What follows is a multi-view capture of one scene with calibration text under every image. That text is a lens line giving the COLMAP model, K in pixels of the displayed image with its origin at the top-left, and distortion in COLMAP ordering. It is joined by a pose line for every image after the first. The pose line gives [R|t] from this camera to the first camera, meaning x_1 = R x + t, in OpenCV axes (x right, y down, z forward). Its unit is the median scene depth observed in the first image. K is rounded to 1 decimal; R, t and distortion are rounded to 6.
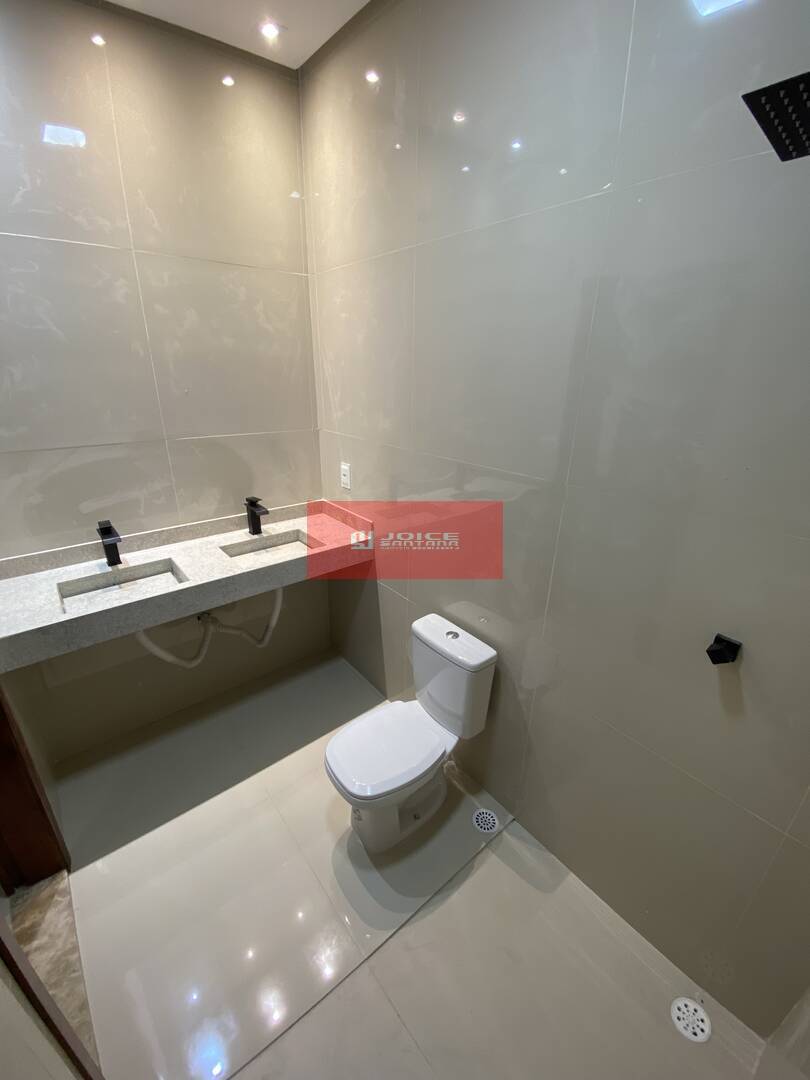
lens RADIAL K [[433.8, 0, 402.5], [0, 433.8, 539.2], [0, 0, 1]] dist [0.024919, -0.022349]
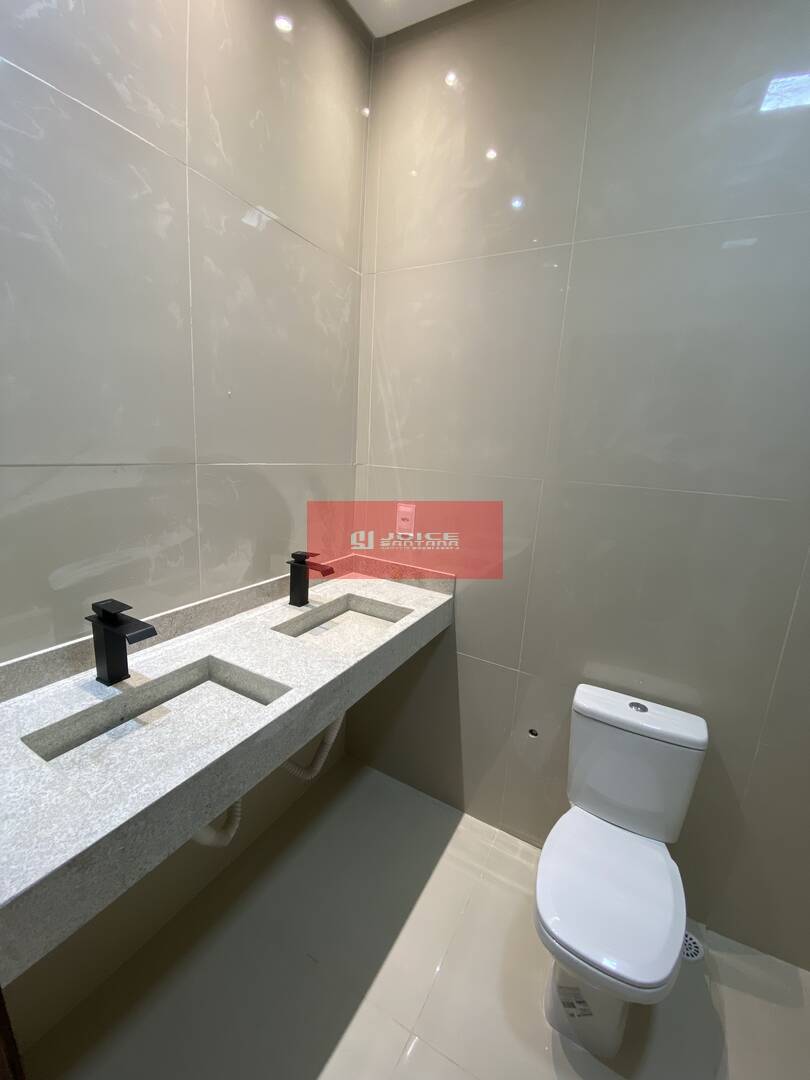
lens RADIAL K [[433.8, 0, 402.5], [0, 433.8, 539.2], [0, 0, 1]] dist [0.024919, -0.022349]
pose [[0.930421, -0.037123, 0.364607, -0.500901], [0.091680, 0.986802, -0.133482, -0.009931], [-0.354840, 0.157622, 0.921544, 0.336889]]
